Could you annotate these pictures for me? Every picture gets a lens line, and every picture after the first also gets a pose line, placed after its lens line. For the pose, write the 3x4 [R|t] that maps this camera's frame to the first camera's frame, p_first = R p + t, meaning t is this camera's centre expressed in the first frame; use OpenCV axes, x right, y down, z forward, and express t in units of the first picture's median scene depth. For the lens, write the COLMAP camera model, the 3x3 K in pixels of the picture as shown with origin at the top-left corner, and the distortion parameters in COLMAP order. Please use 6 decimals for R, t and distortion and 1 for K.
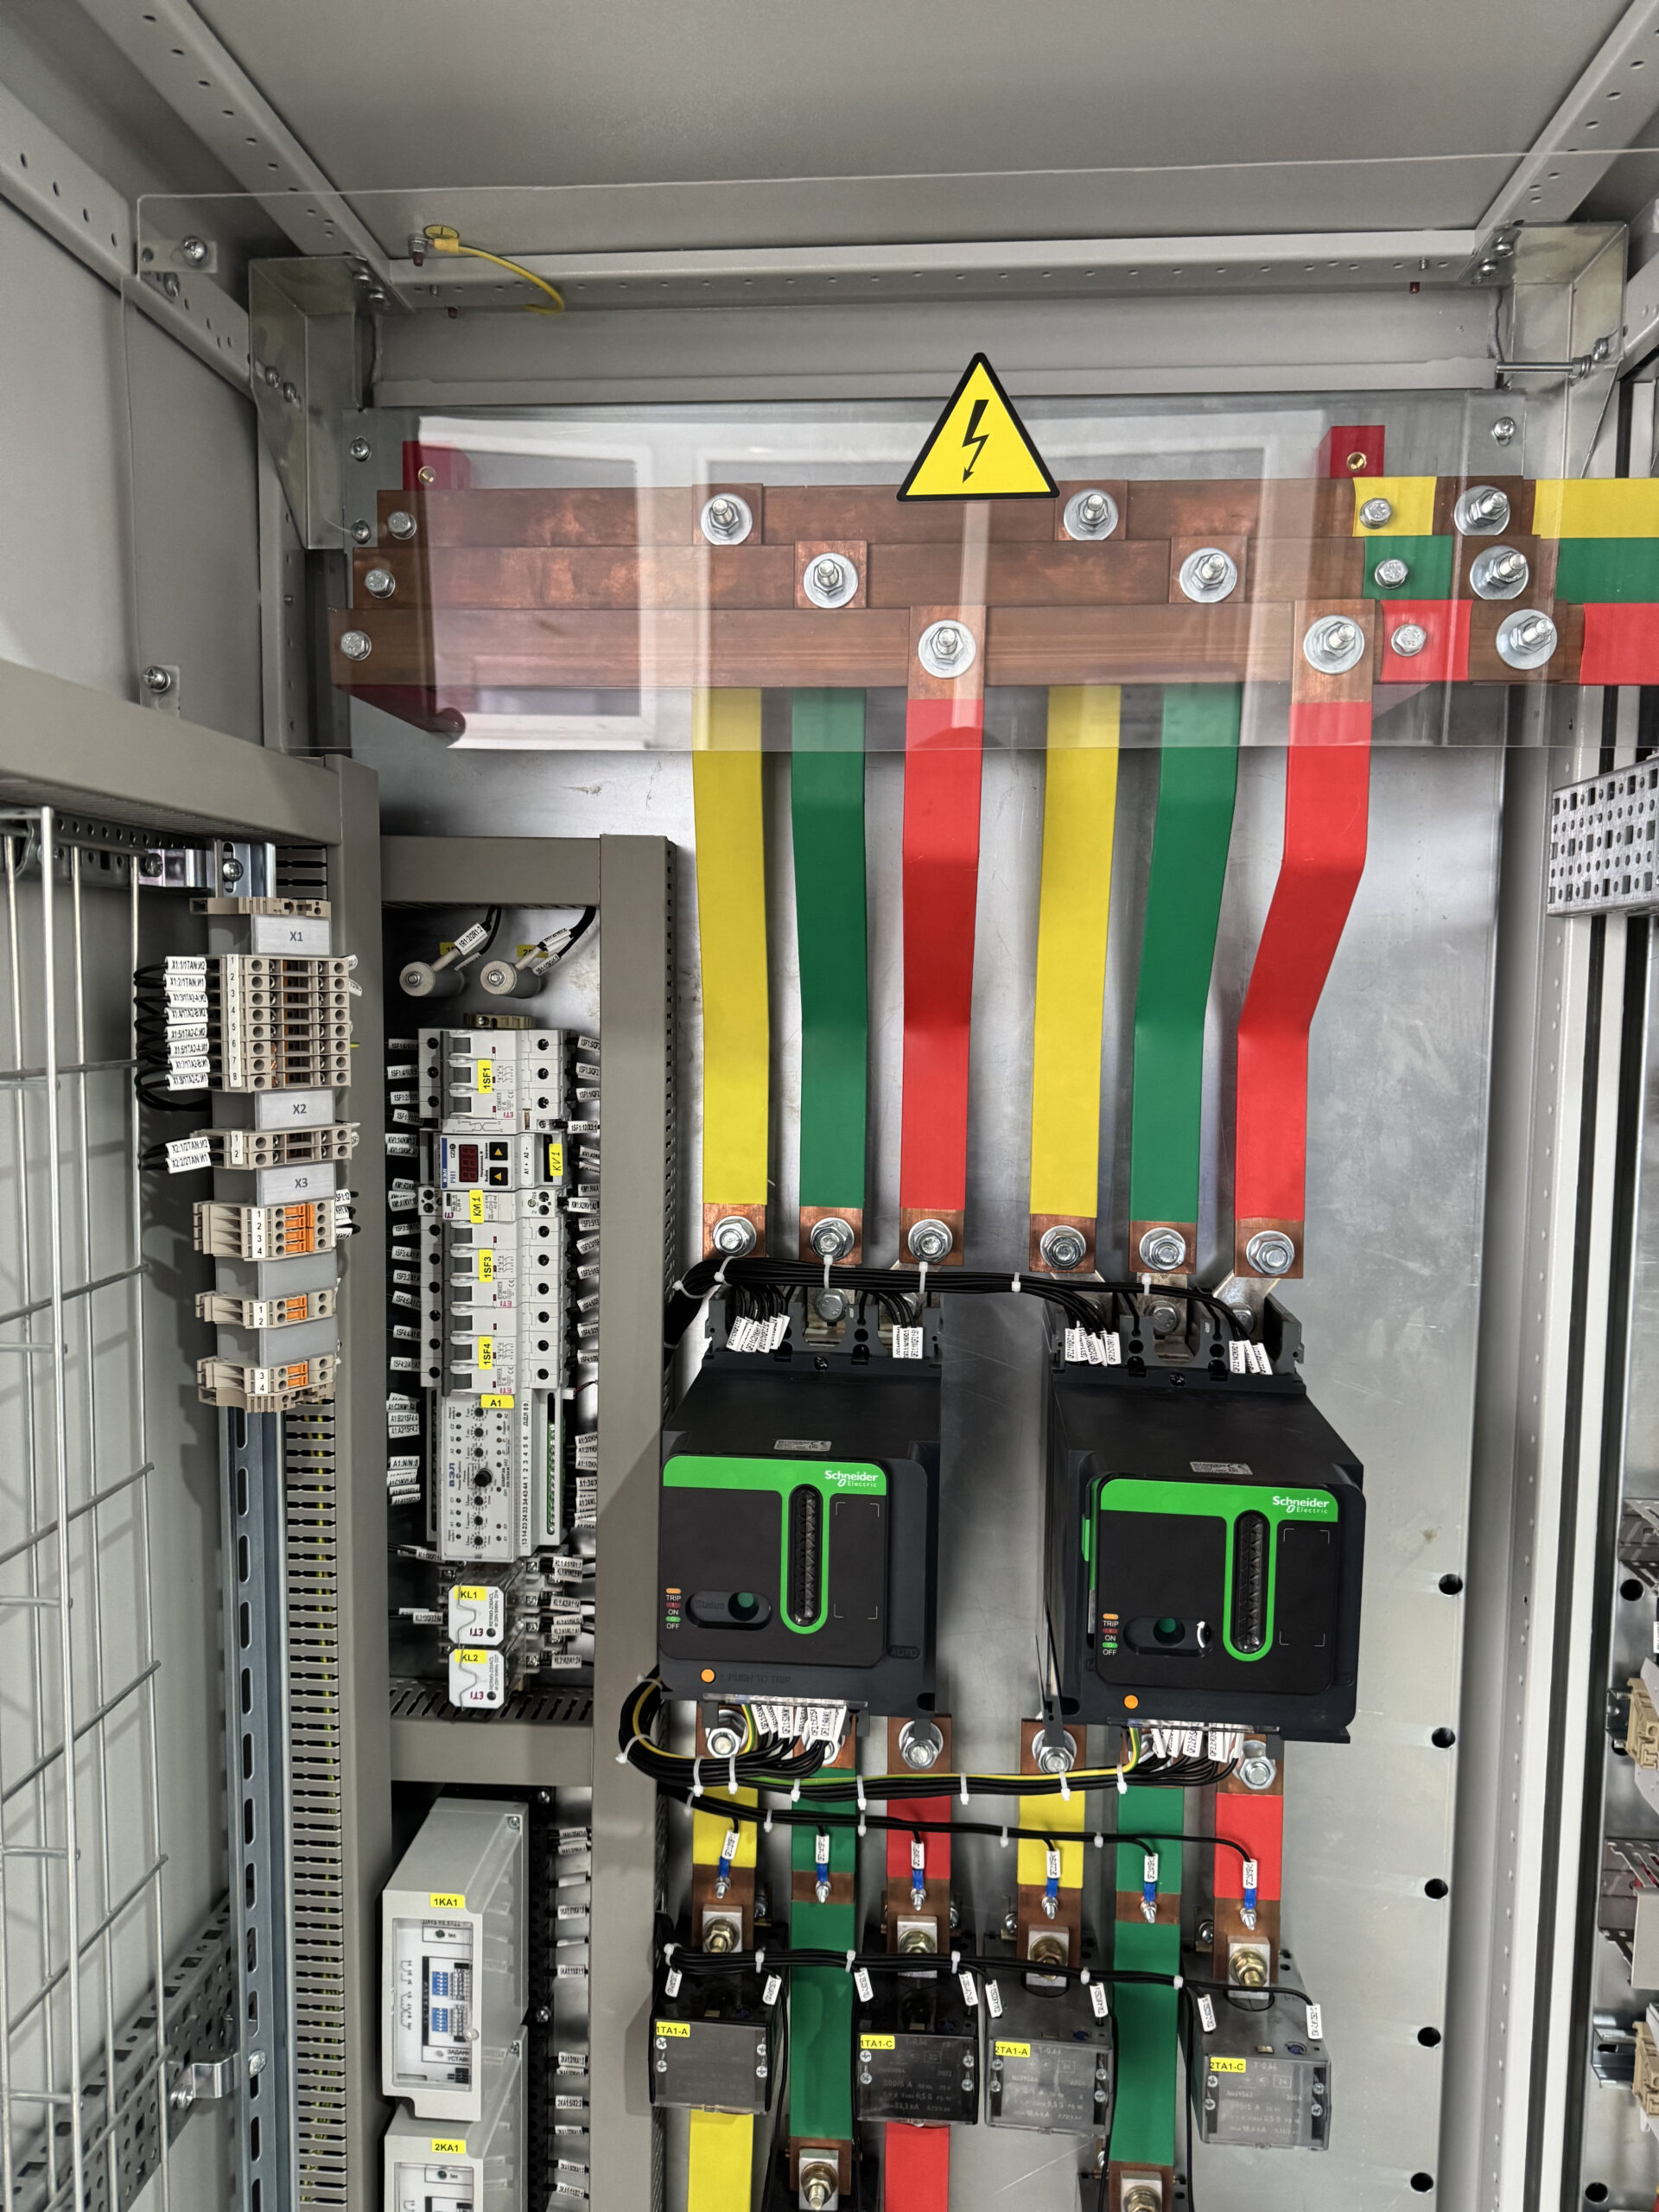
lens RADIAL K [[1557.4, 0, 839.9], [0, 1557.4, 1103.5], [0, 0, 1]] dist [-0.001567, 0.008639]
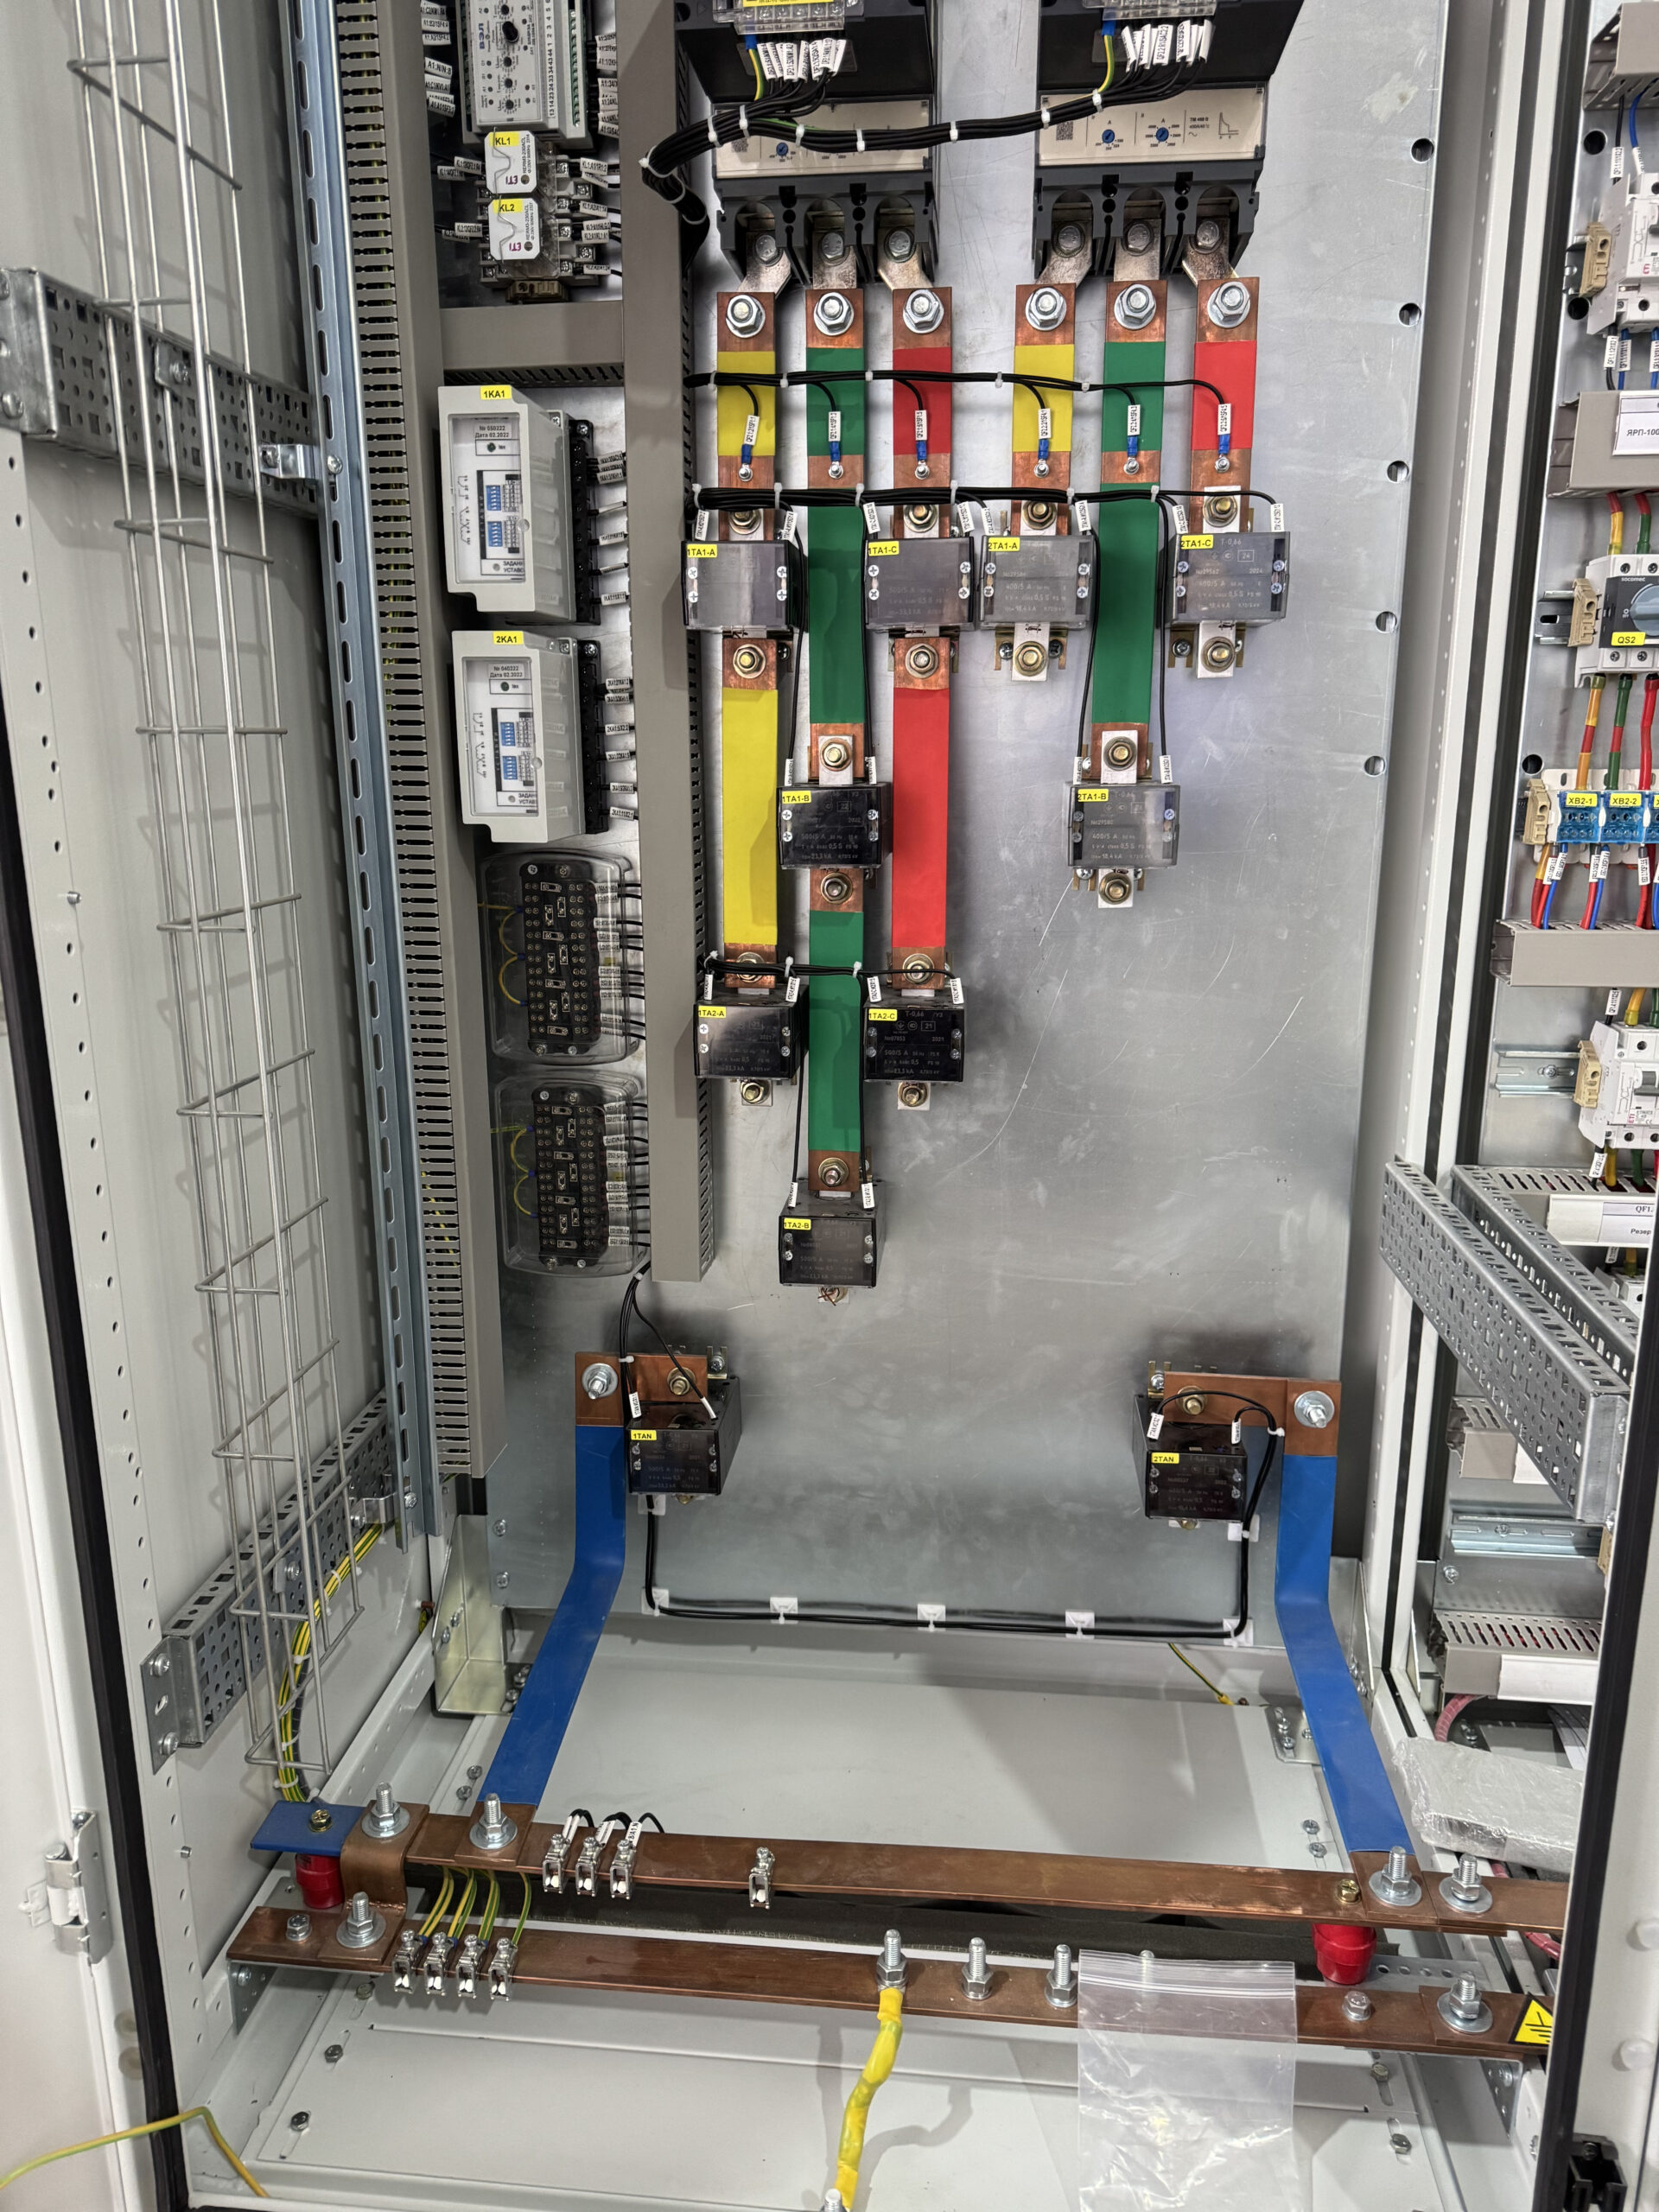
lens RADIAL K [[1557.4, 0, 820.8], [0, 1557.4, 1106.2], [0, 0, 1]] dist [-0.001567, 0.008639]
pose [[0.999366, -0.012208, -0.033430, 0.010809], [0.017008, 0.988946, 0.147296, 0.812068], [0.031263, -0.147771, 0.988527, -0.162821]]
